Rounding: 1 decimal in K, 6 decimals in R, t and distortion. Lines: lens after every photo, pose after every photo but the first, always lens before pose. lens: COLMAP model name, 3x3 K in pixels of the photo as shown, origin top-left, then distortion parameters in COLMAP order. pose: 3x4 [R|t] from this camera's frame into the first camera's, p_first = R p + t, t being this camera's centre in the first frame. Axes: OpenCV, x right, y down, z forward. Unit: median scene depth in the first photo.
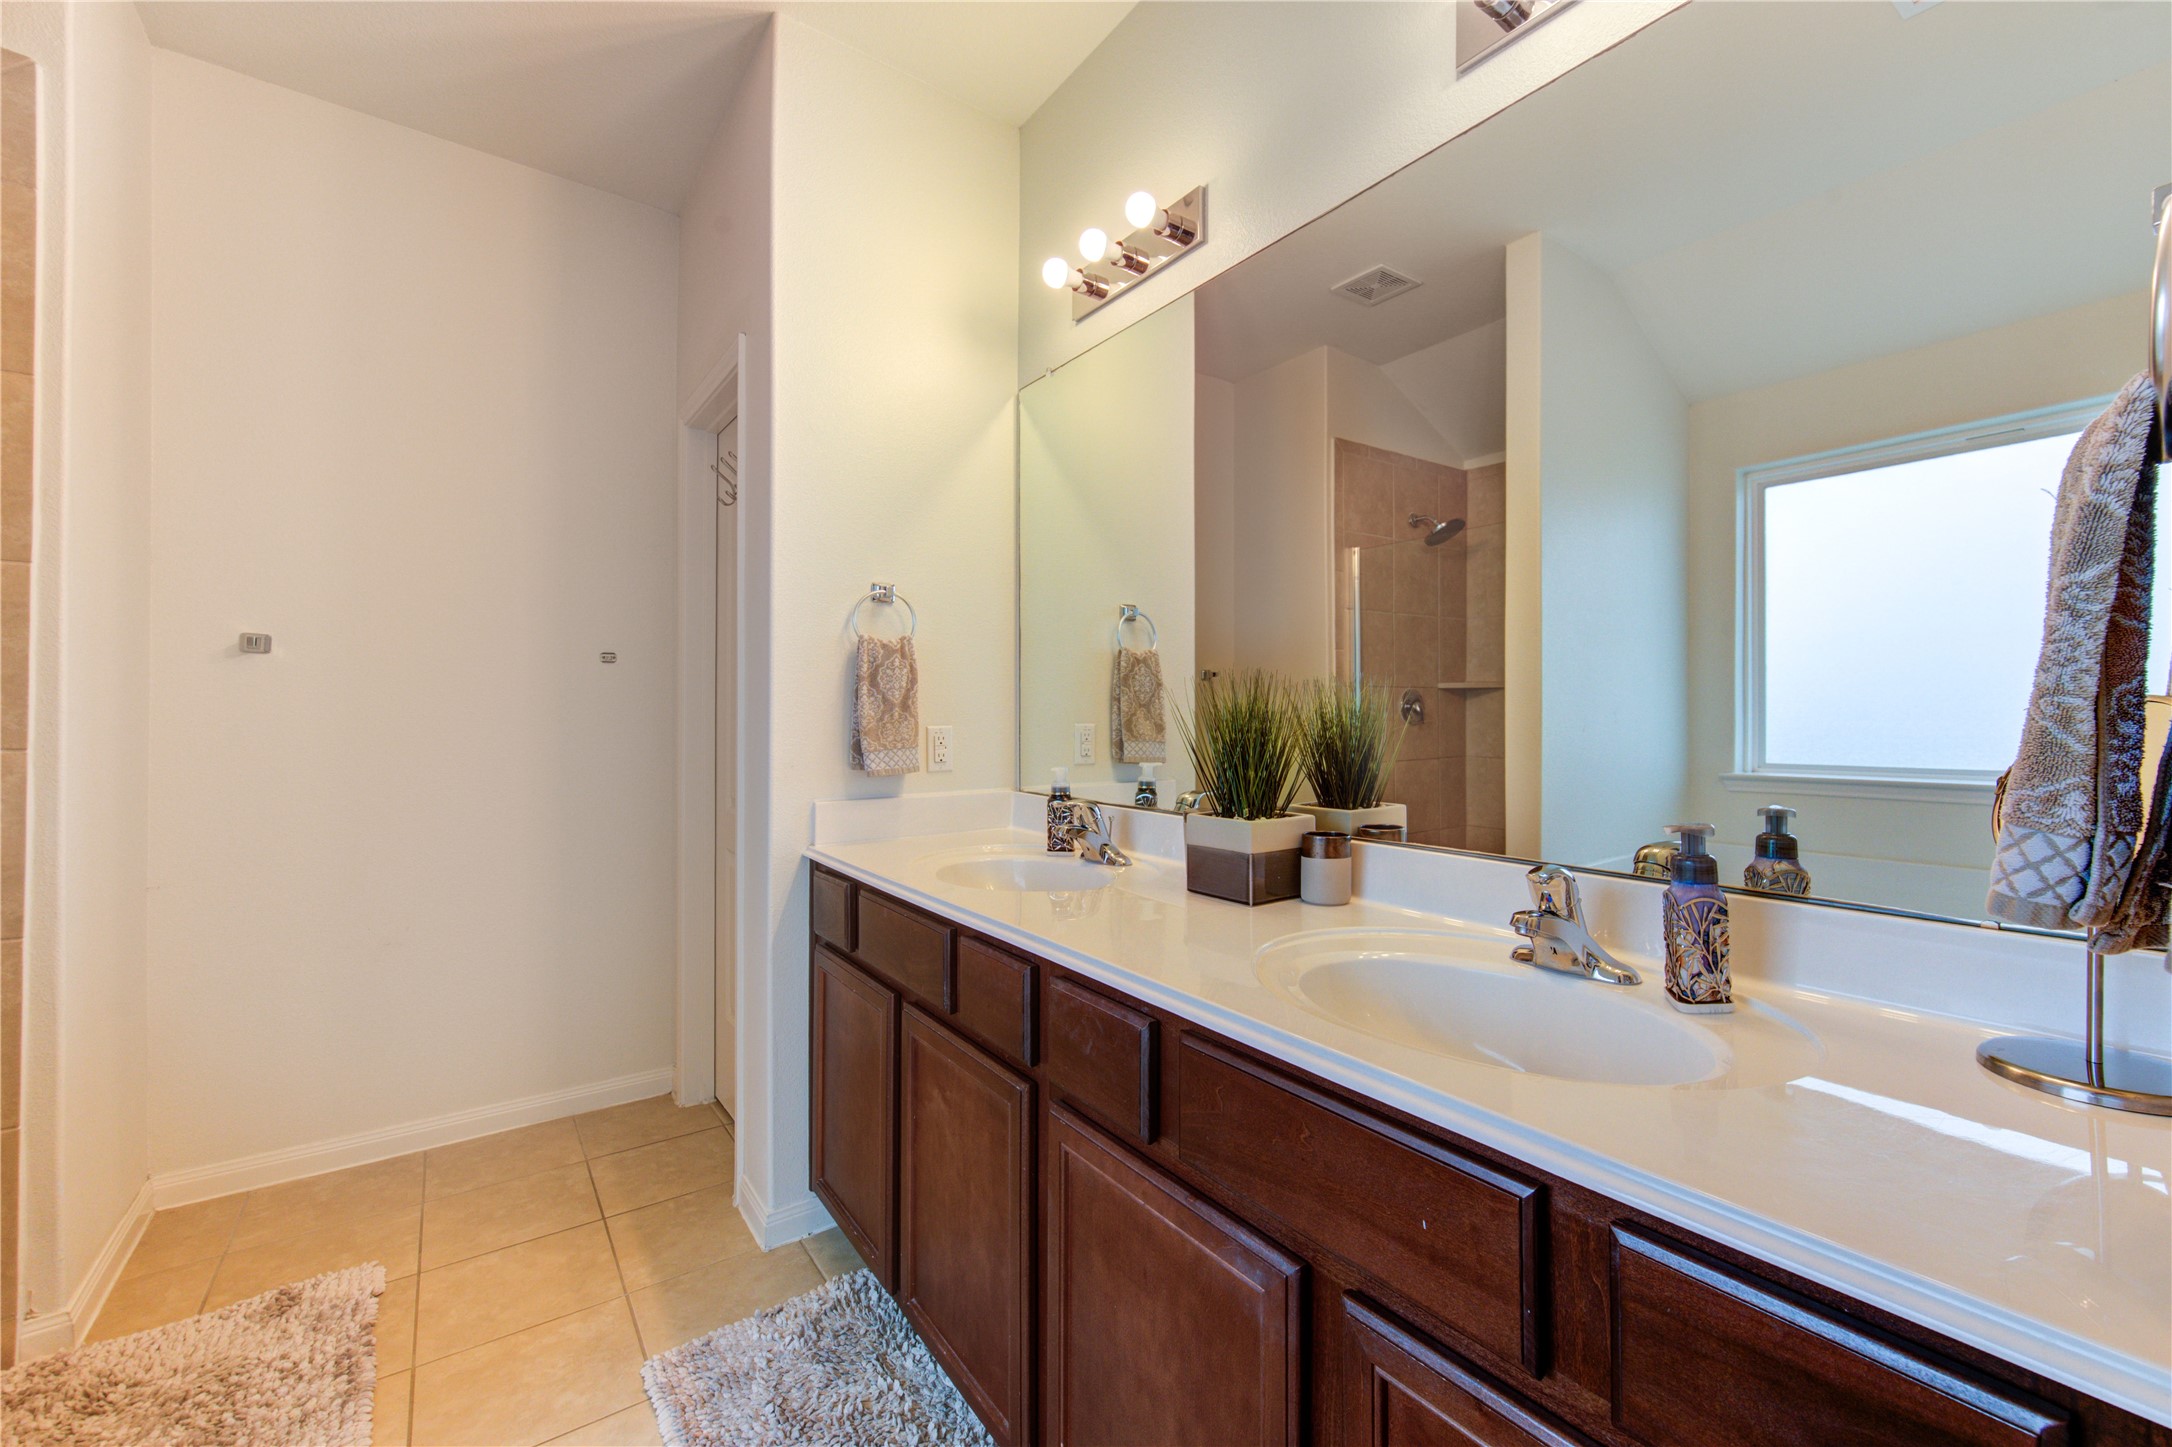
lens RADIAL K [[865.3, 0, 1107.2], [0, 865.3, 710.9], [0, 0, 1]] dist [-0.003471, -0.001165]
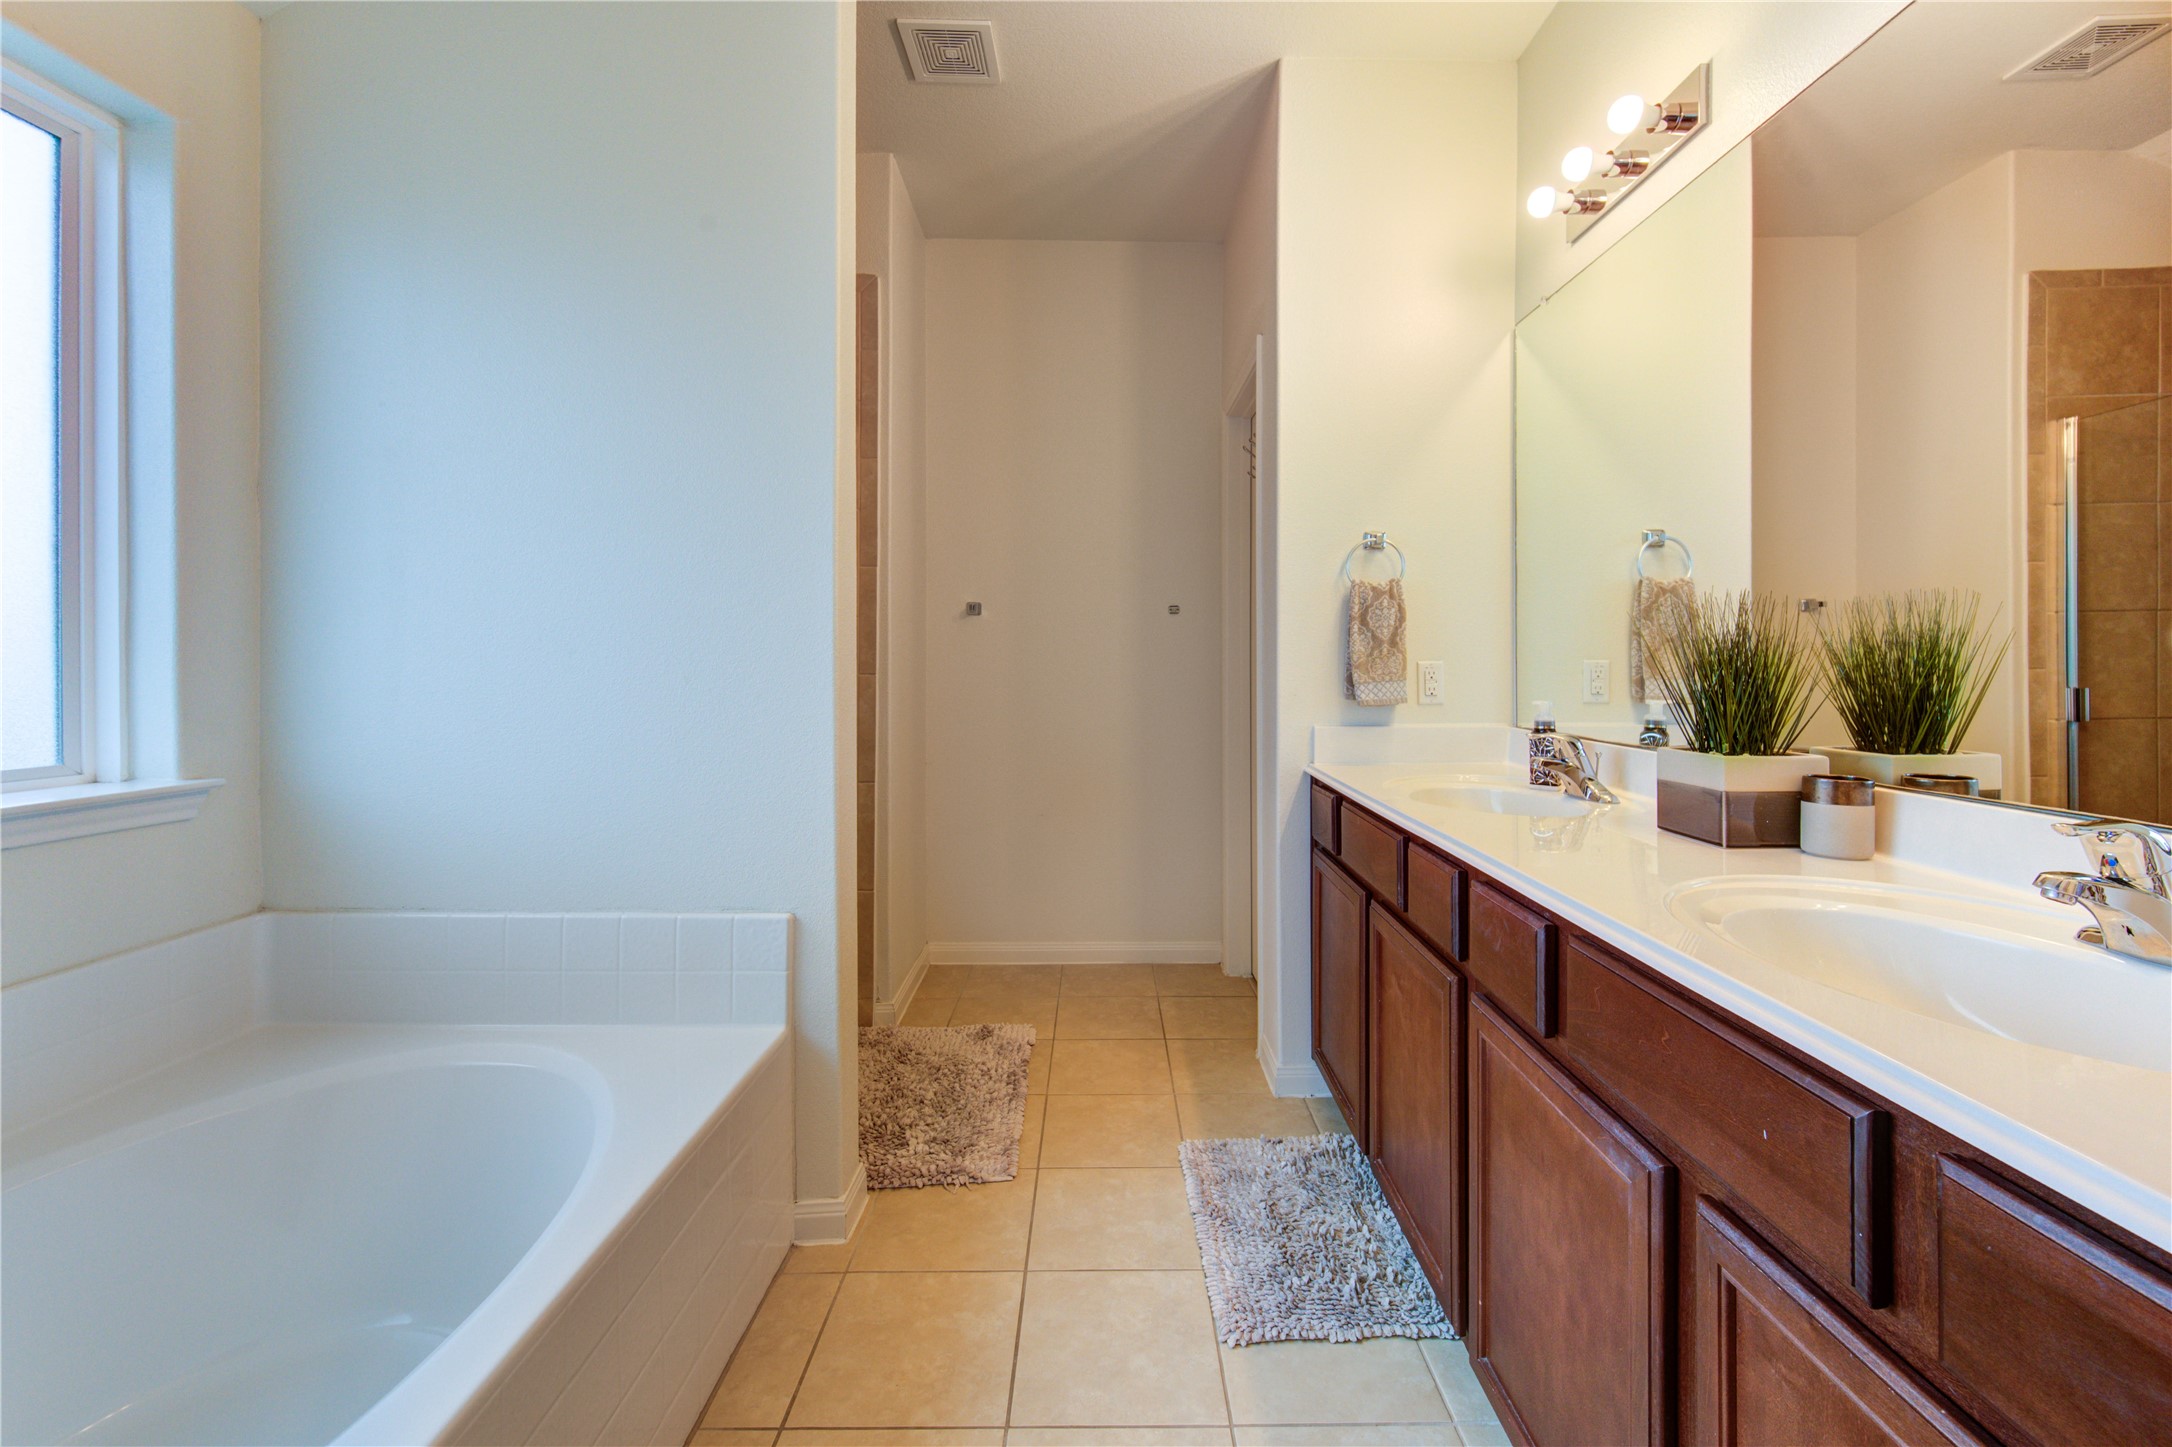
lens RADIAL K [[865.3, 0, 1103.9], [0, 865.3, 672.6], [0, 0, 1]] dist [-0.003471, -0.001165]
pose [[0.797982, 0.004419, -0.602665, 0.167055], [0.004675, 0.999898, 0.013521, 0.019590], [0.602663, -0.013608, 0.797879, -0.119560]]
